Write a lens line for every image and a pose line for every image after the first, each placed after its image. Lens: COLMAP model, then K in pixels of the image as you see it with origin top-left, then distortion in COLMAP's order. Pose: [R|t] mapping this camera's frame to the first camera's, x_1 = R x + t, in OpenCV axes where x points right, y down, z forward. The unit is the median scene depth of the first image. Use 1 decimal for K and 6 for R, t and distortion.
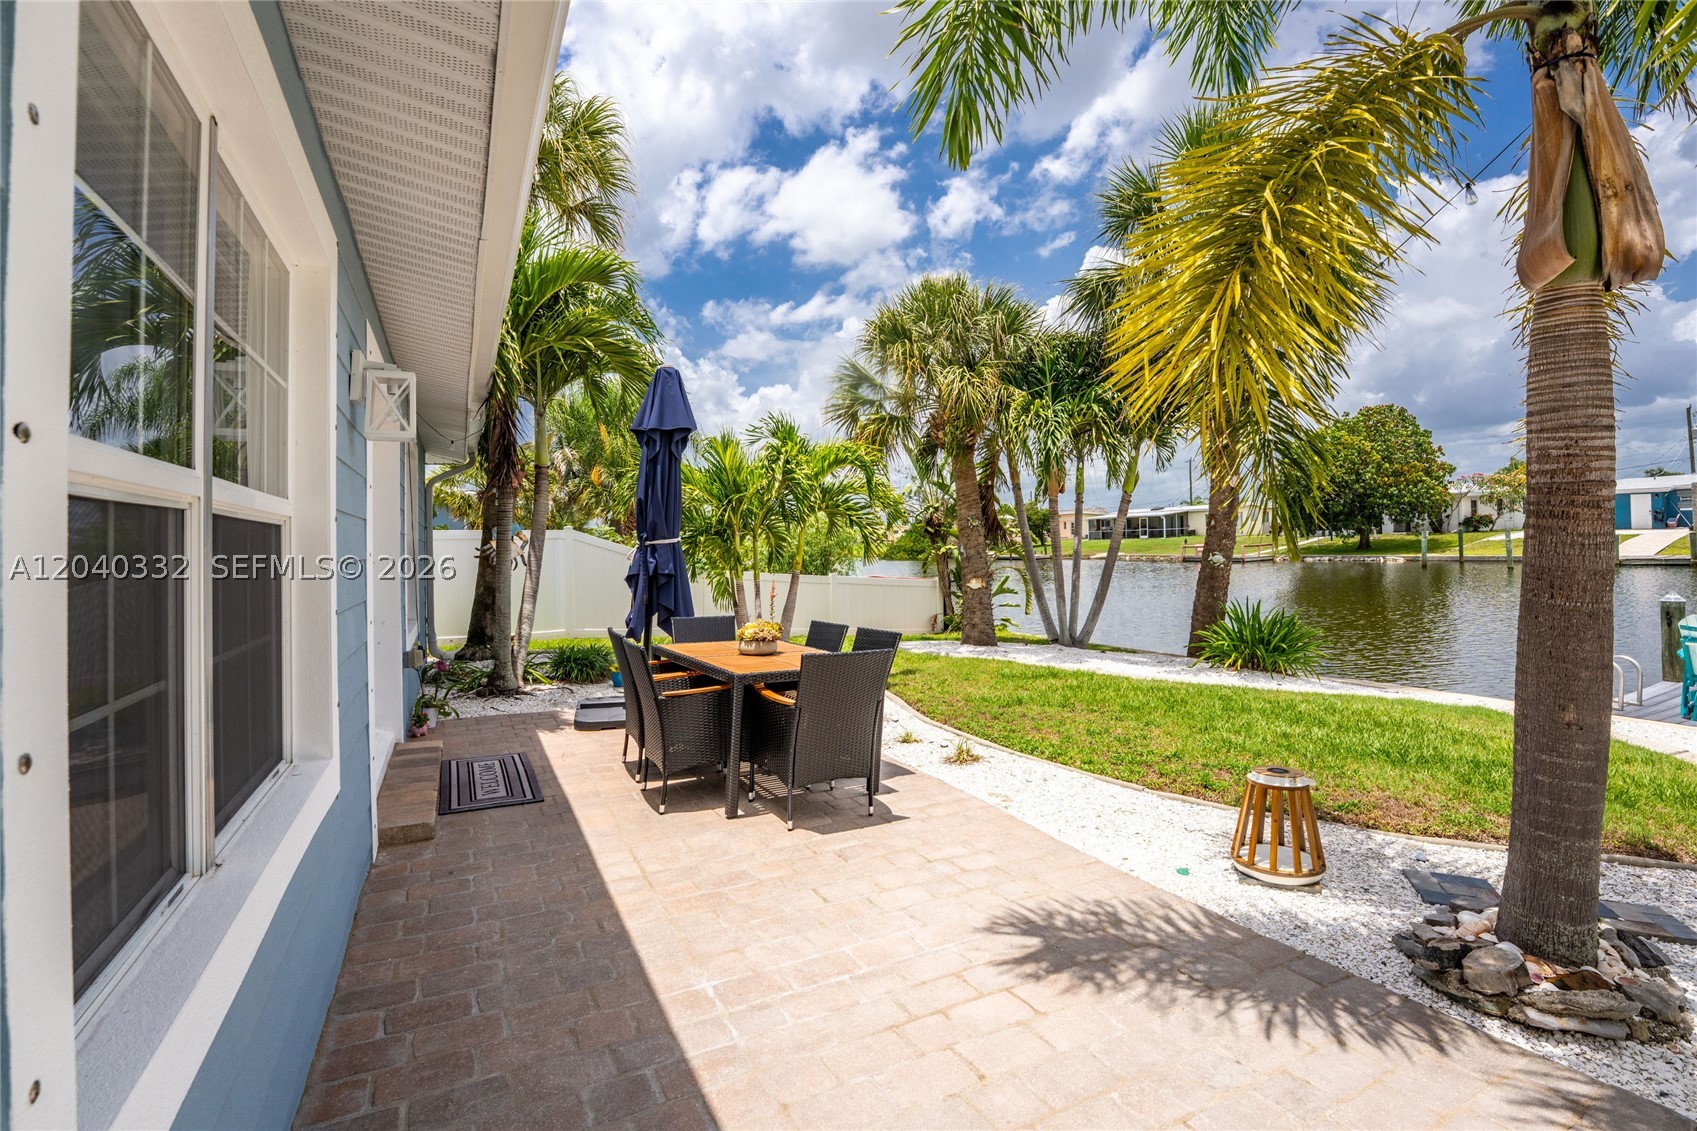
lens RADIAL K [[772.6, 0, 861.2], [0, 772.6, 561.1], [0, 0, 1]] dist [-0.019740, -0.001019]
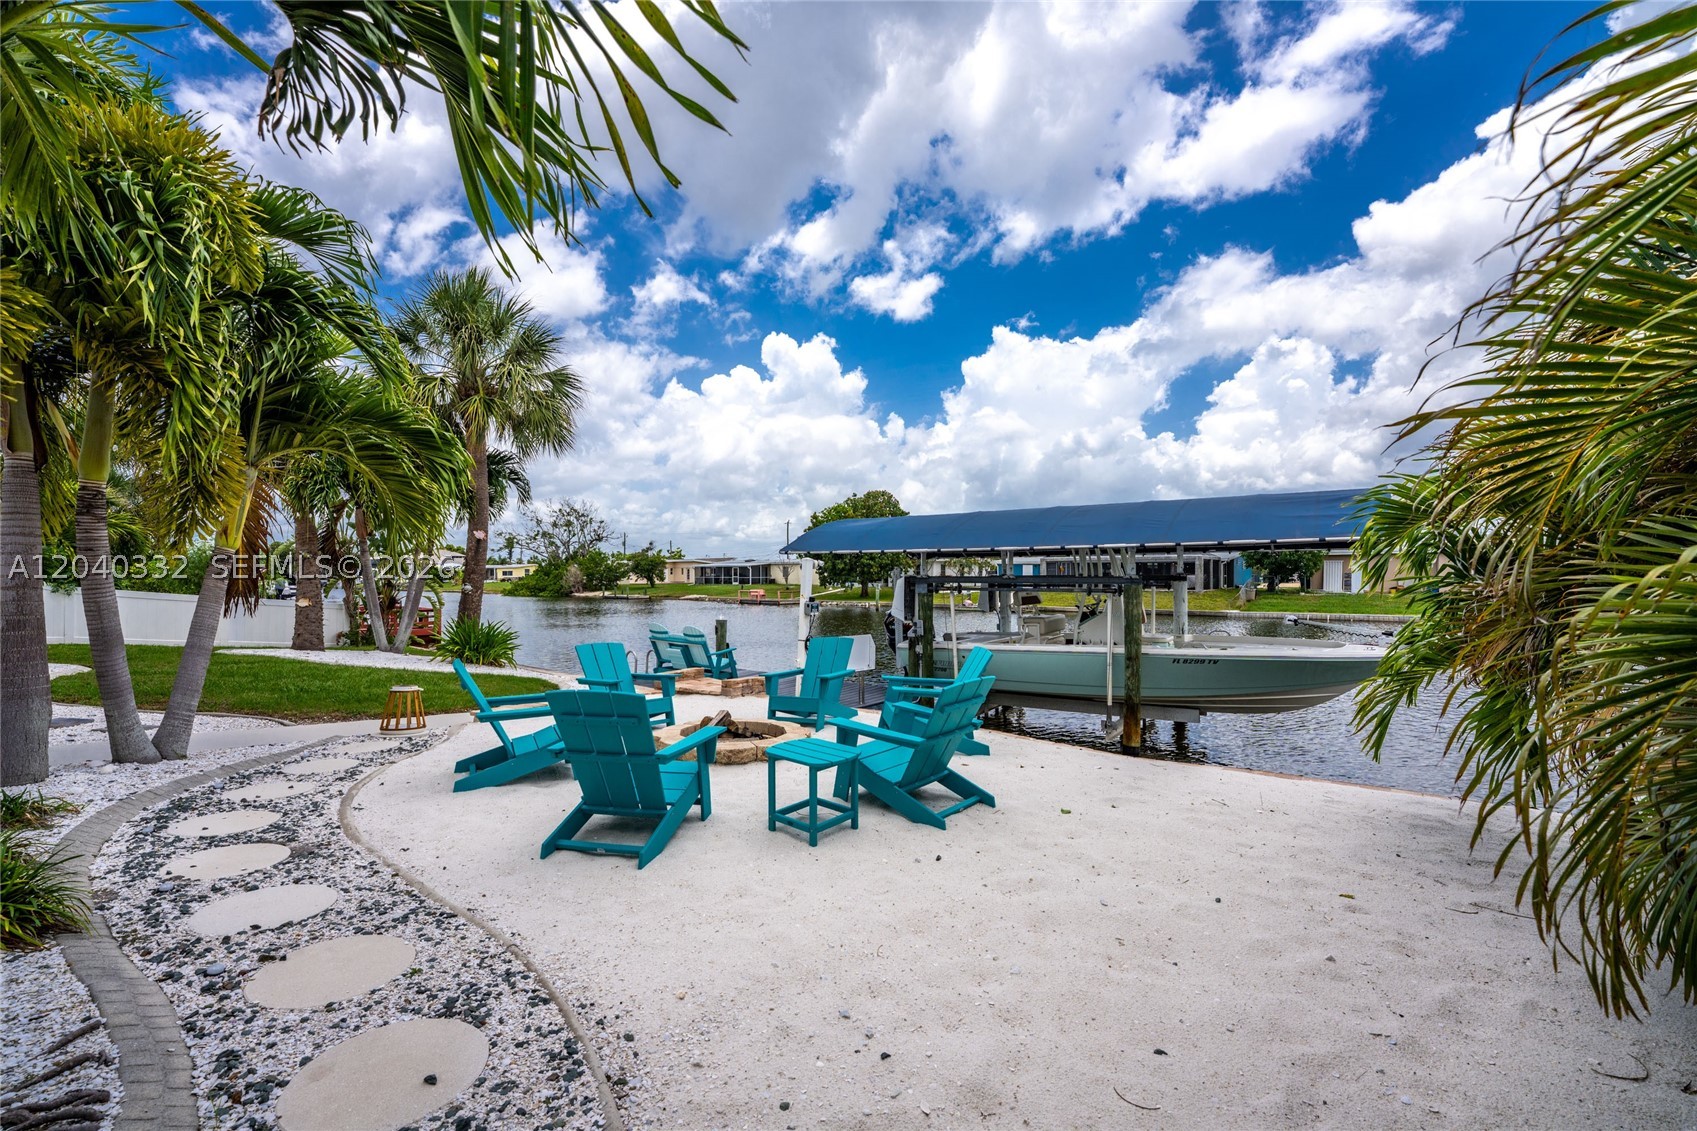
lens RADIAL K [[706.3, 0, 847.7], [0, 706.3, 545.4], [0, 0, 1]] dist [-0.030823, 0.004029]
pose [[0.922379, 0.056994, 0.382058, 0.554044], [-0.024658, 0.995726, -0.089009, 0.016793], [-0.385498, 0.072680, 0.919842, -0.436682]]
